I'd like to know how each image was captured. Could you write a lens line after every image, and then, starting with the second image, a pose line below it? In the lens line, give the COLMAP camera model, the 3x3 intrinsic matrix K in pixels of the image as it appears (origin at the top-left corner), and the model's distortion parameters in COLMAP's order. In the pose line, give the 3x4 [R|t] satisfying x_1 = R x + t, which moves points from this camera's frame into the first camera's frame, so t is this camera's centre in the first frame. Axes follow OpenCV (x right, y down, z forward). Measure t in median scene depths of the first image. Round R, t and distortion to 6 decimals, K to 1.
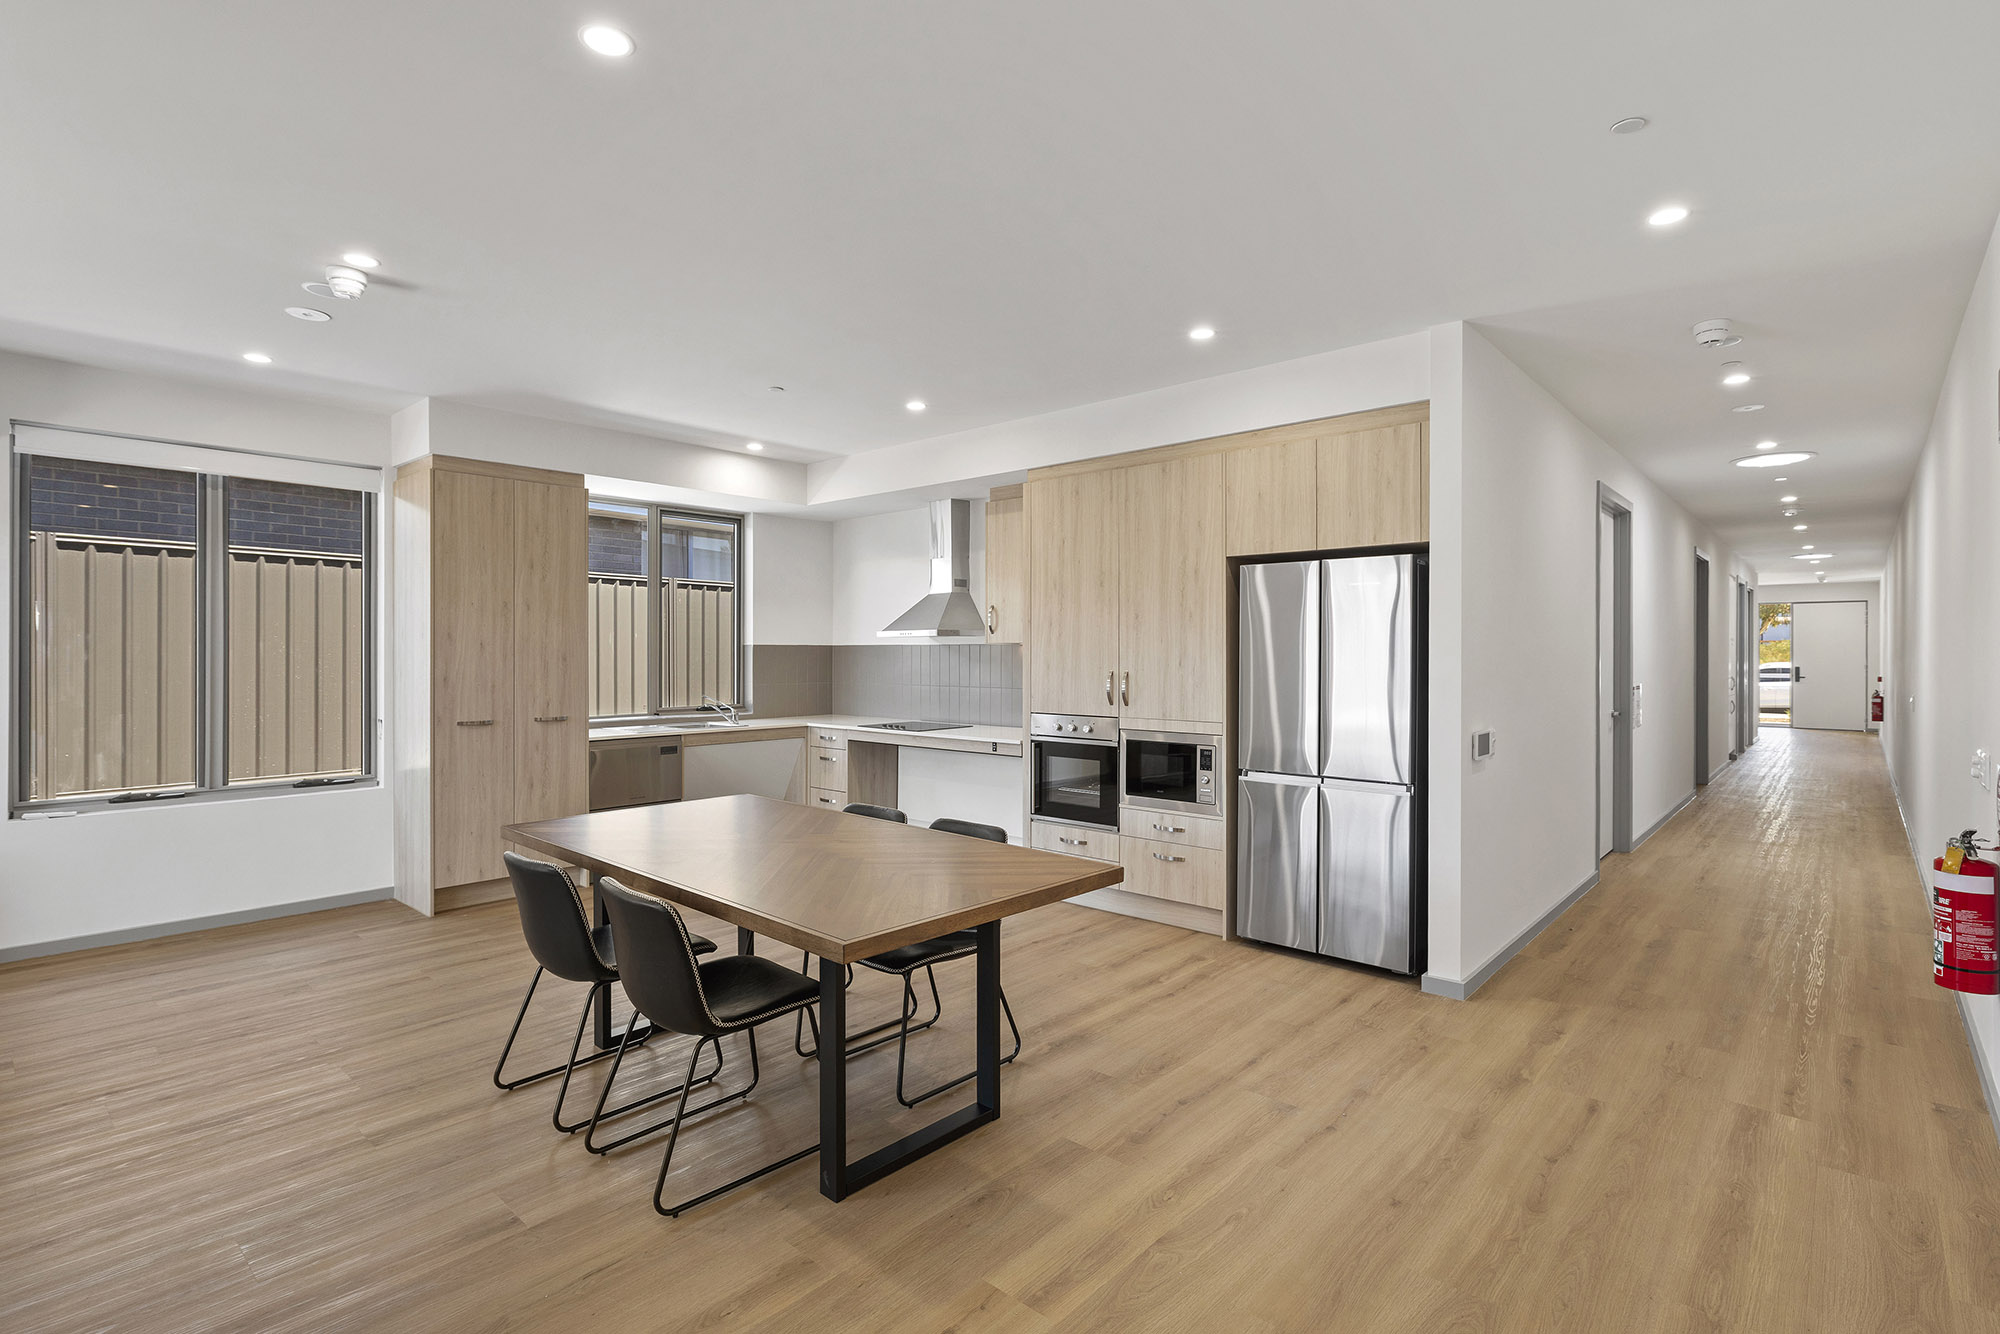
lens RADIAL K [[940.5, 0, 960.5], [0, 940.5, 658.5], [0, 0, 1]] dist [0.025358, 0.001240]
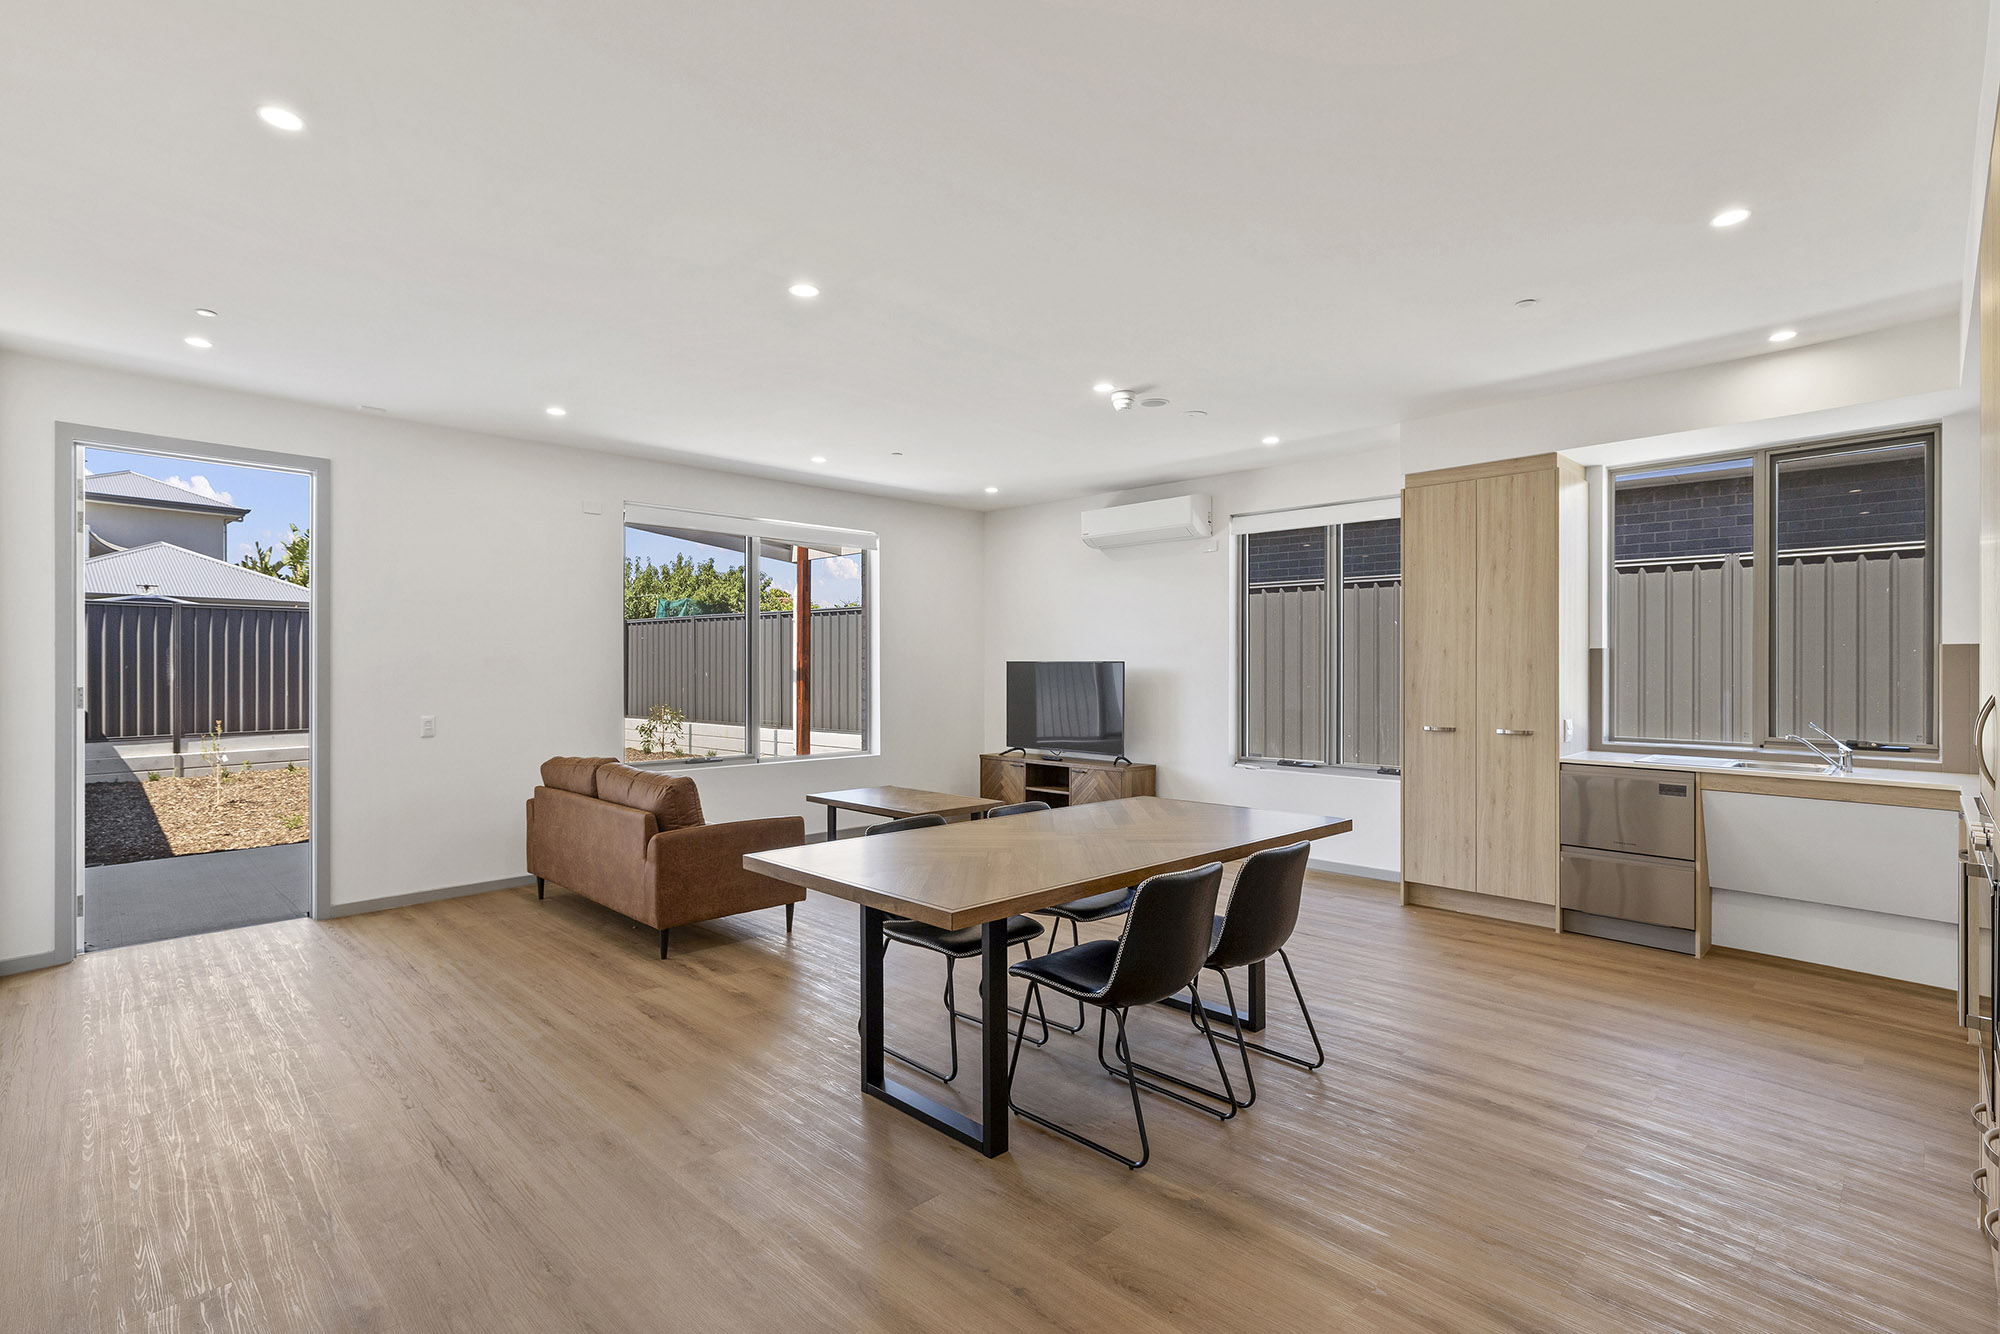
lens RADIAL K [[1004.7, 0, 1037.9], [0, 1004.7, 669.2], [0, 0, 1]] dist [0.022847, 0.000443]
pose [[-0.033876, 0.003281, -0.999421, 0.592617], [-0.005219, 0.999980, 0.003460, 0.002137], [0.999412, 0.005333, -0.033859, 0.623941]]
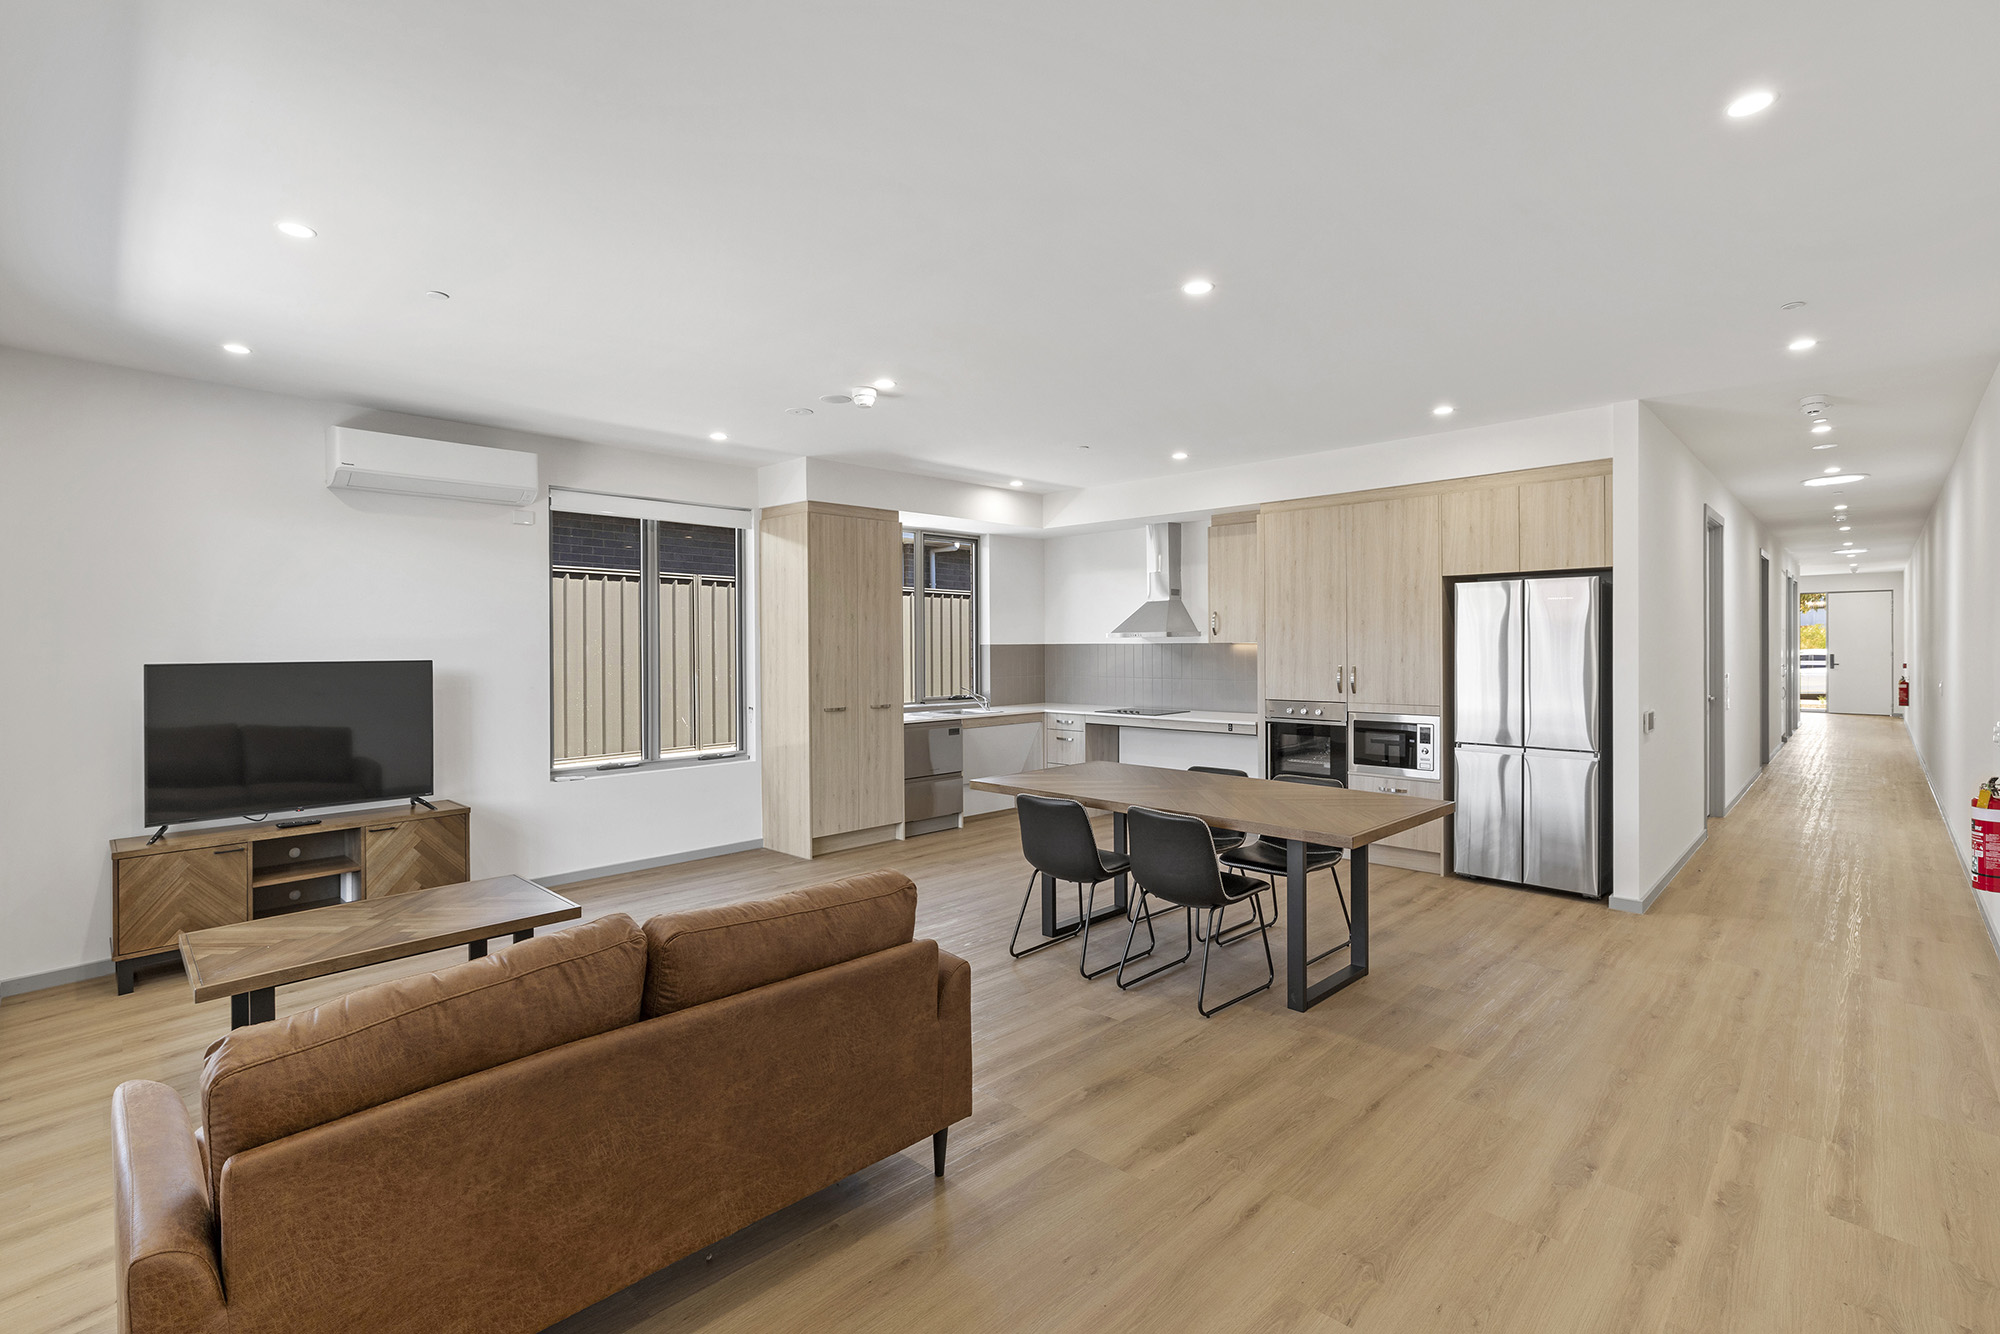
lens RADIAL K [[918.5, 0, 997.9], [0, 918.5, 650.8], [0, 0, 1]] dist [-0.008565, -0.001287]
pose [[0.999755, -0.005911, -0.021336, -0.270647], [0.005913, 0.999983, 0.000027, -0.009747], [0.021335, -0.000153, 0.999772, -0.232370]]
